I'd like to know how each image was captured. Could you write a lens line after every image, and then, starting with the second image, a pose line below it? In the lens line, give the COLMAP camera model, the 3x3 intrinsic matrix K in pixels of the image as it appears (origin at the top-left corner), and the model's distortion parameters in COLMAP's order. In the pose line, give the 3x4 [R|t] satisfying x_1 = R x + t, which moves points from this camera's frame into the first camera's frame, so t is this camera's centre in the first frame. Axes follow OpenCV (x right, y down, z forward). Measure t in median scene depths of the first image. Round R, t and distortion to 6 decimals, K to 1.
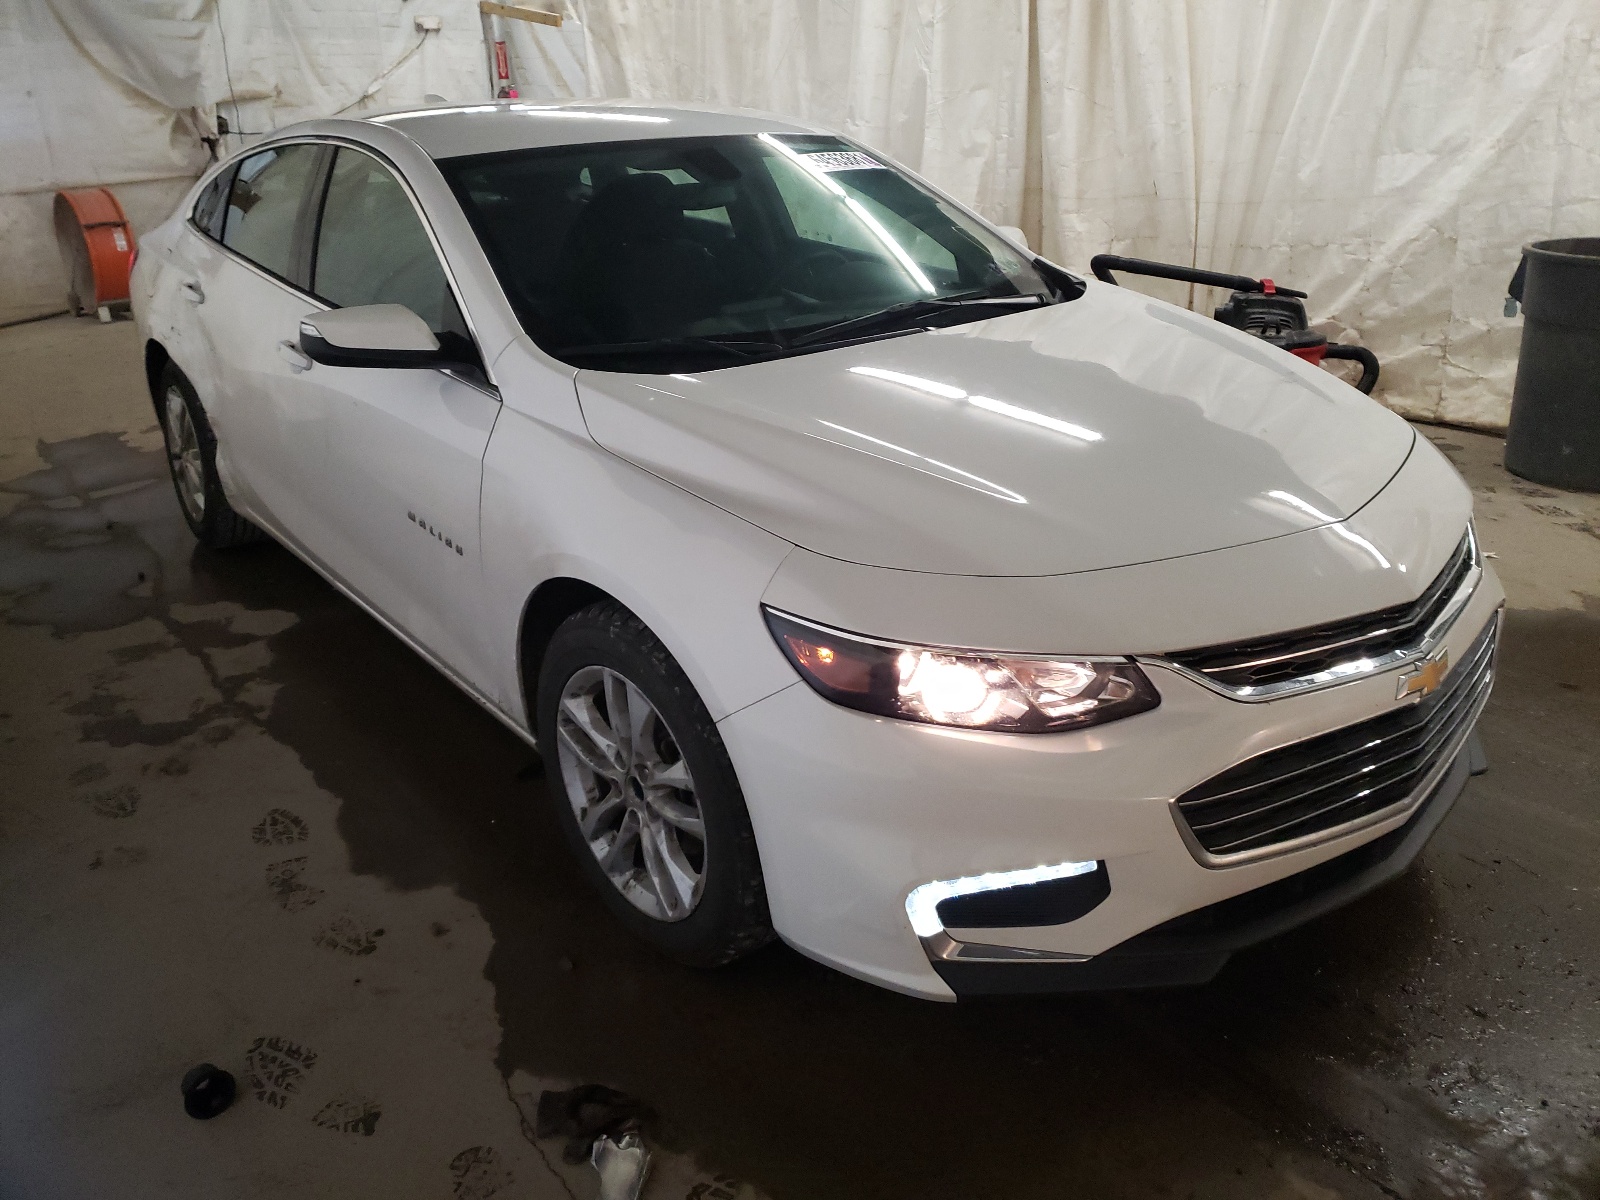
lens RADIAL K [[1218.9, 0, 808.5], [0, 1218.9, 607.0], [0, 0, 1]] dist [0.008864, 0.003686]
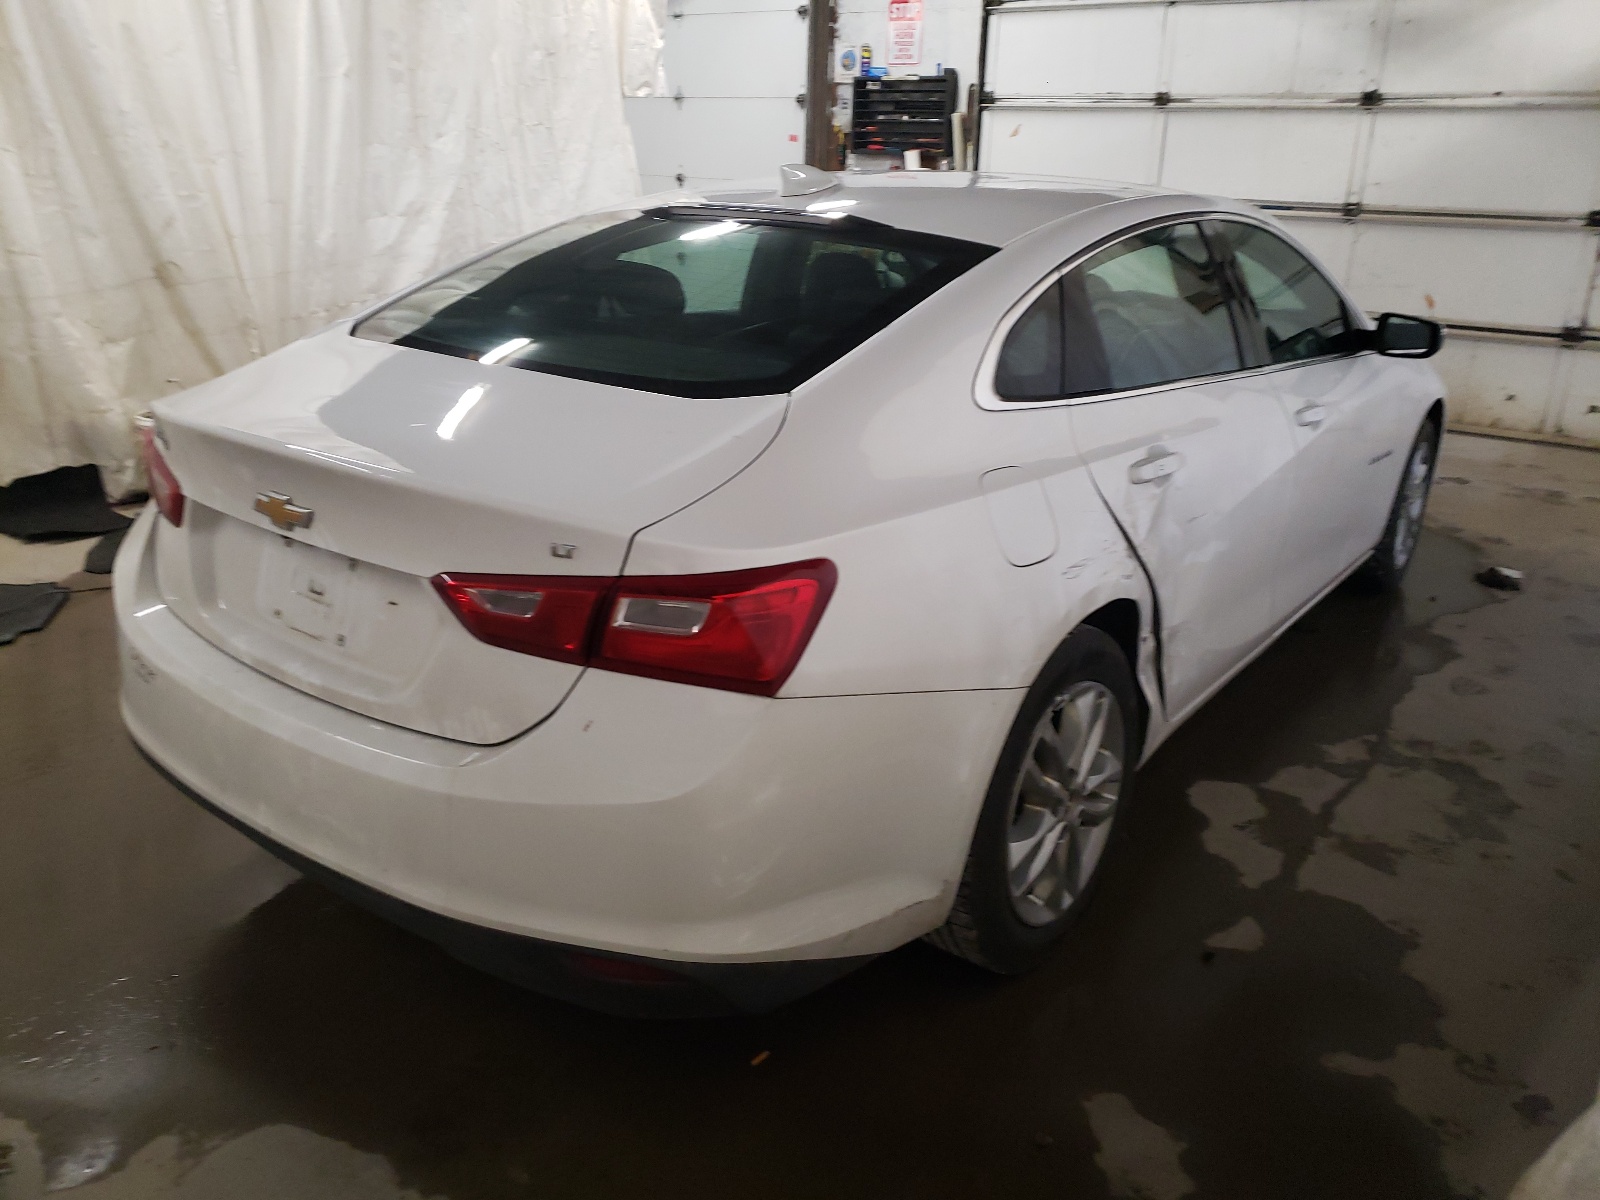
lens RADIAL K [[1218.9, 0, 803.5], [0, 1218.9, 597.7], [0, 0, 1]] dist [0.008864, 0.003686]
pose [[-0.234953, -0.319715, 0.917921, -0.706176], [0.366913, 0.845319, 0.388343, -0.340381], [-0.900096, 0.428039, -0.081303, 0.822546]]
